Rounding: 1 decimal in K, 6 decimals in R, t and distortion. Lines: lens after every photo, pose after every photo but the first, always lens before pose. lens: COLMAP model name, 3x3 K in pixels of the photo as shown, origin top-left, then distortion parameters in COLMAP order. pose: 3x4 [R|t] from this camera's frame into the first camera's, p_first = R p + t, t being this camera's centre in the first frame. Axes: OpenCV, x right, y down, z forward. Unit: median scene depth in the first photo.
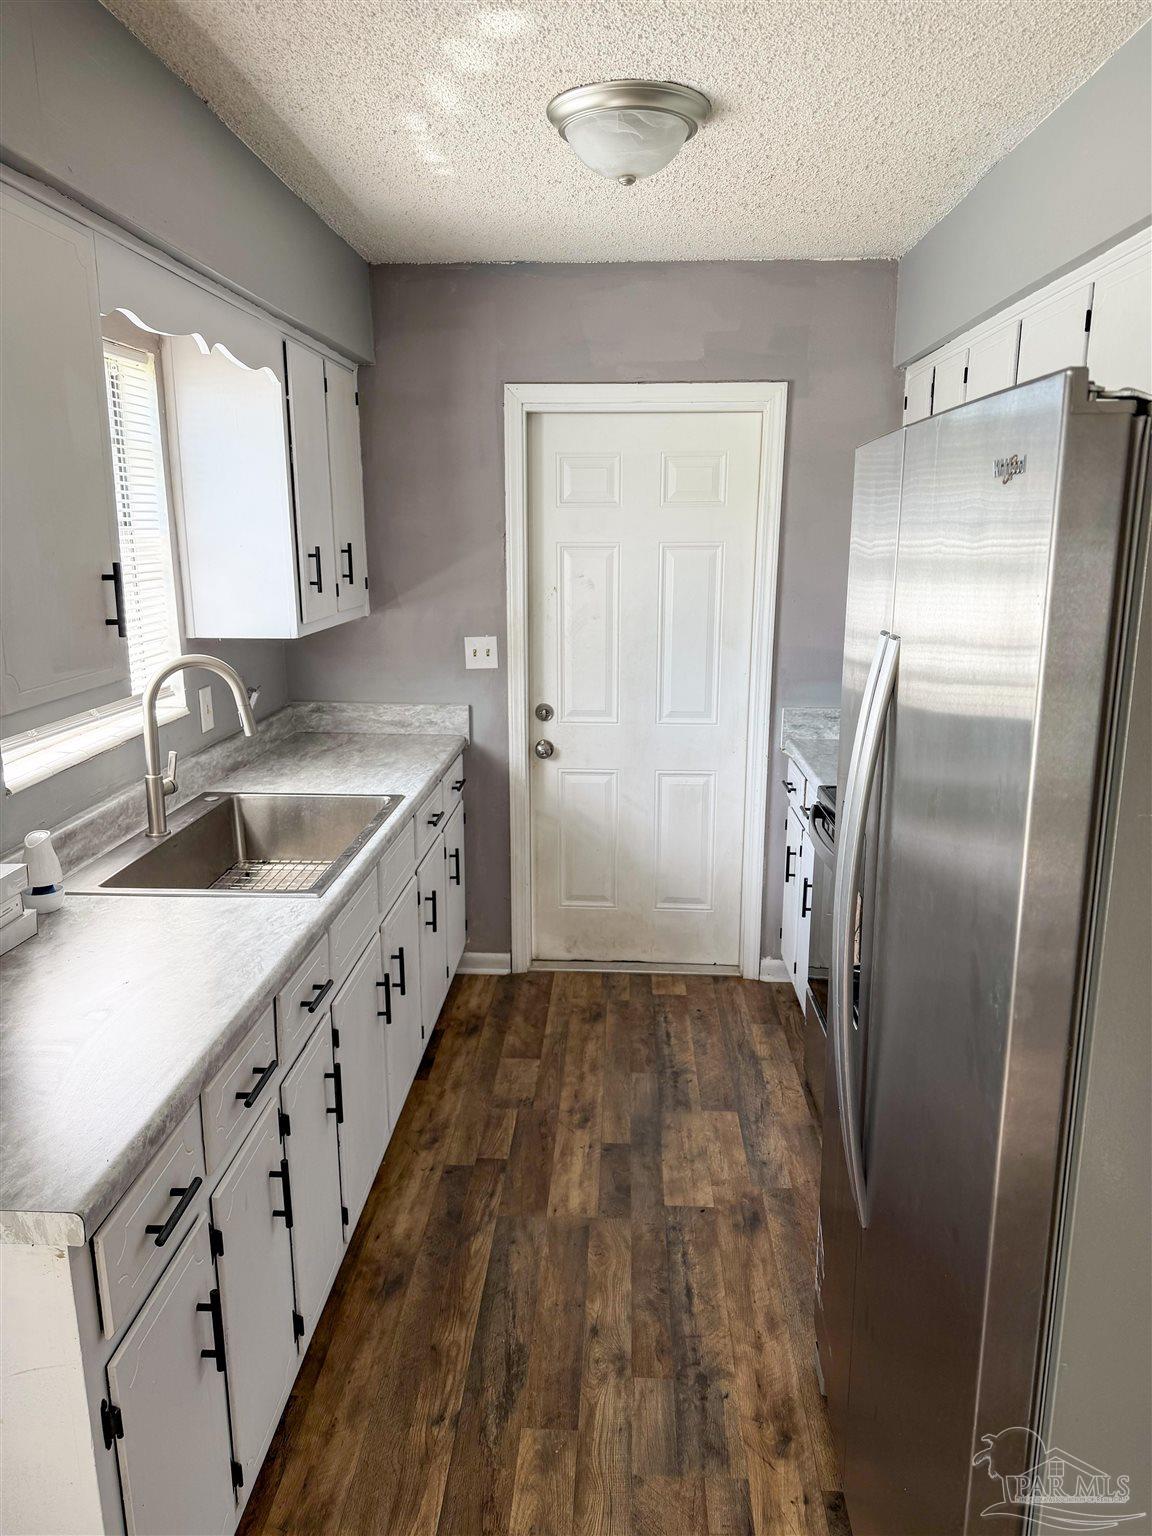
lens RADIAL K [[1070.0, 0, 576.0], [0, 1070.0, 754.9], [0, 0, 1]] dist [0.183706, -0.305628]
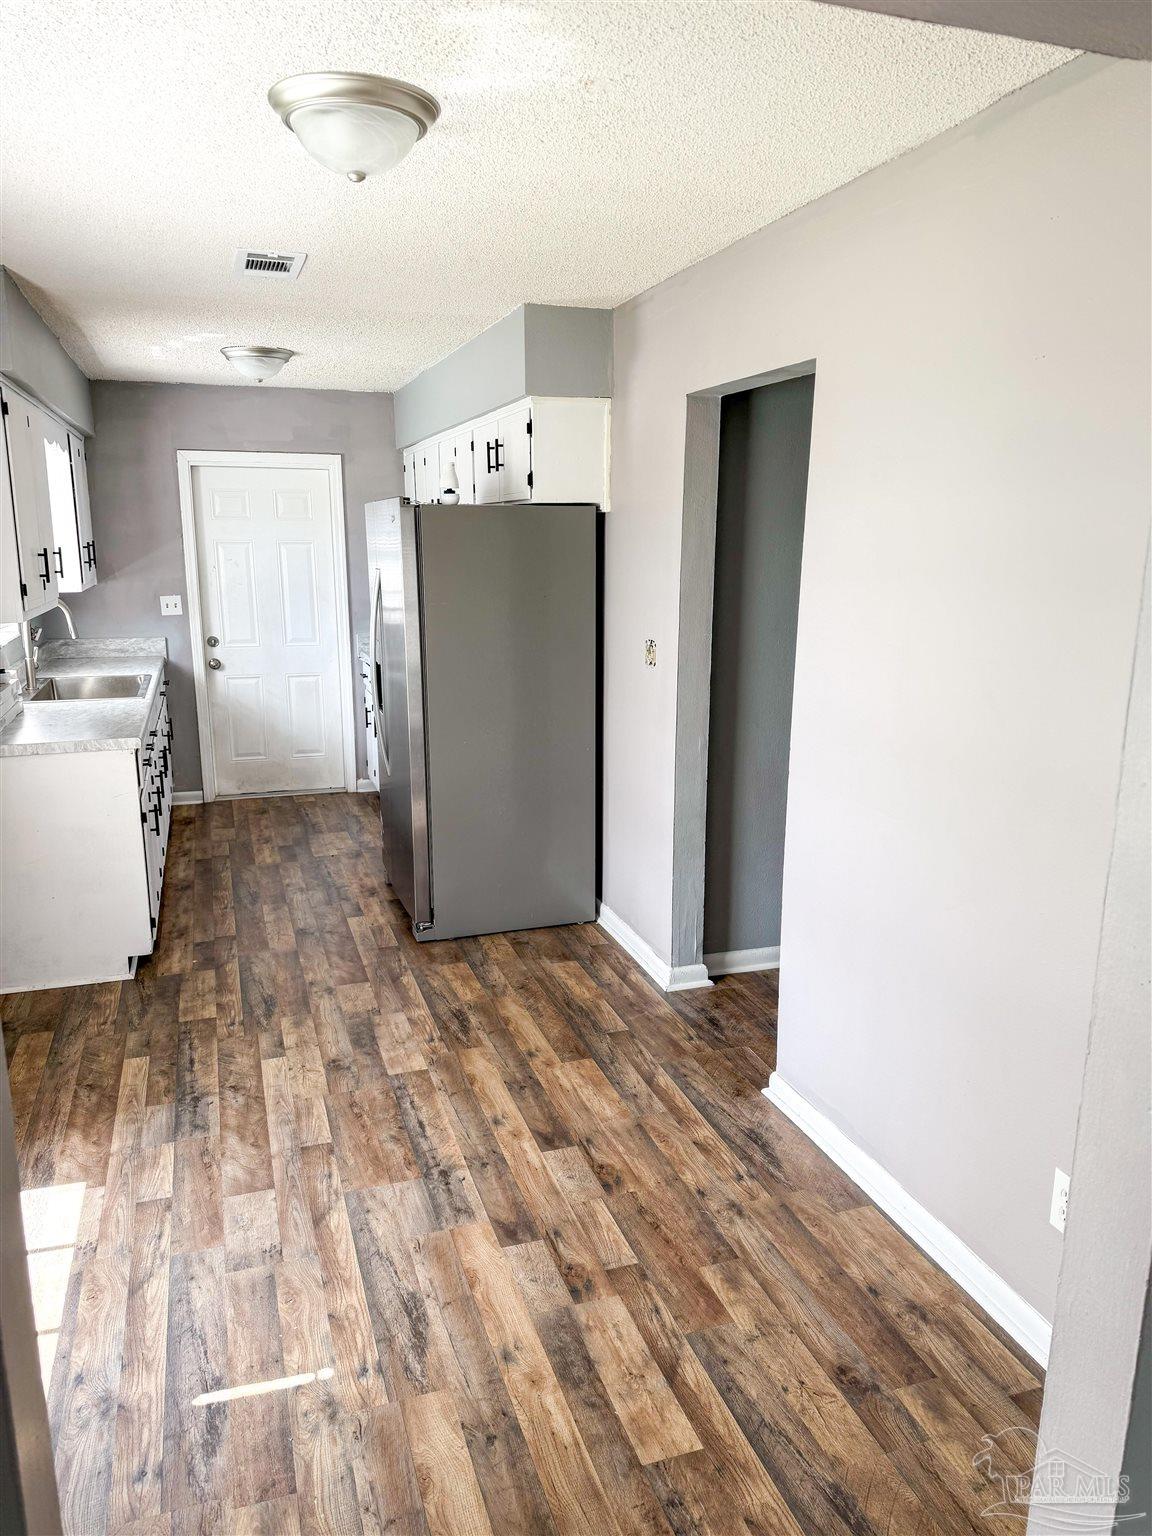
lens RADIAL K [[1070.0, 0, 576.0], [0, 1070.0, 754.9], [0, 0, 1]] dist [0.183706, -0.305628]
pose [[0.930570, -0.079938, 0.357281, -0.128902], [0.081087, 0.996637, 0.011790, 0.168824], [-0.357022, 0.018000, 0.933923, -0.816763]]
